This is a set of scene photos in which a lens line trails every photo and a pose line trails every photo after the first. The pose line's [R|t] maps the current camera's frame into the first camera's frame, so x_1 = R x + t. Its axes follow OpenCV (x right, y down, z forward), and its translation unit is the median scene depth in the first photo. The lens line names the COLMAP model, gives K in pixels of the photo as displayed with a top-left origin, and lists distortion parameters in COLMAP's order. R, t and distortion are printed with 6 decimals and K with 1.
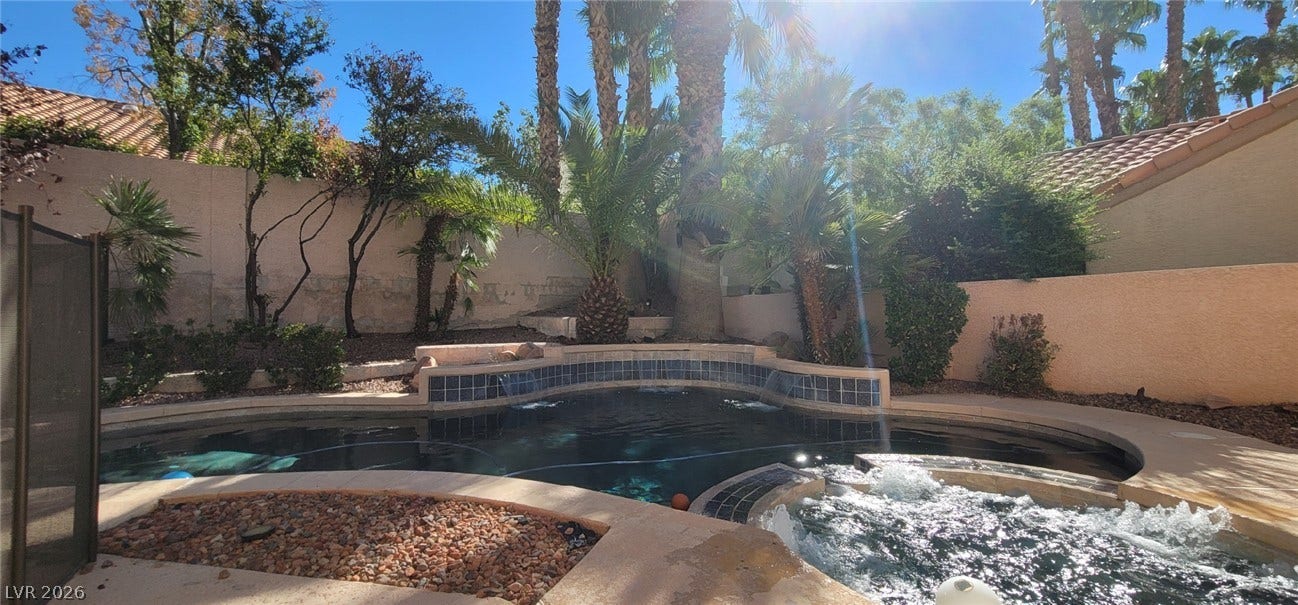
lens RADIAL K [[529.5, 0, 650.4], [0, 529.5, 304.2], [0, 0, 1]] dist [-0.001919, -0.000249]
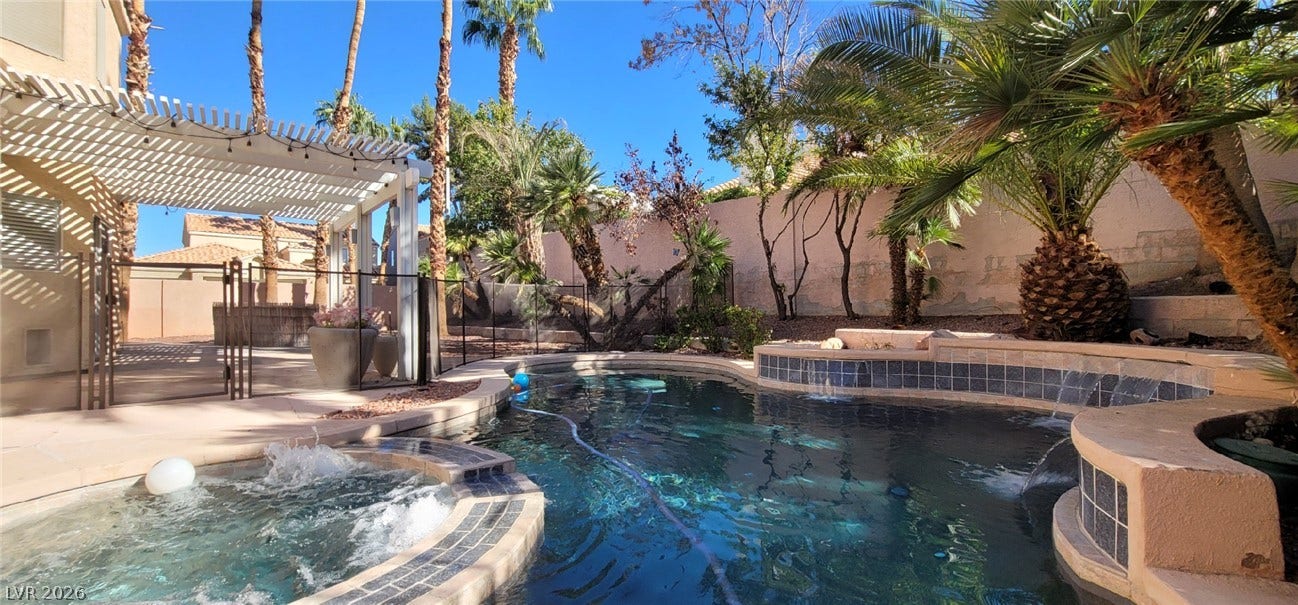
lens RADIAL K [[529.5, 0, 650.4], [0, 529.5, 304.2], [0, 0, 1]] dist [-0.001919, -0.000249]
pose [[0.106667, -0.002840, -0.994291, 0.515955], [0.030944, 0.999521, 0.000465, 0.019894], [0.993813, -0.030817, 0.106704, 0.504546]]
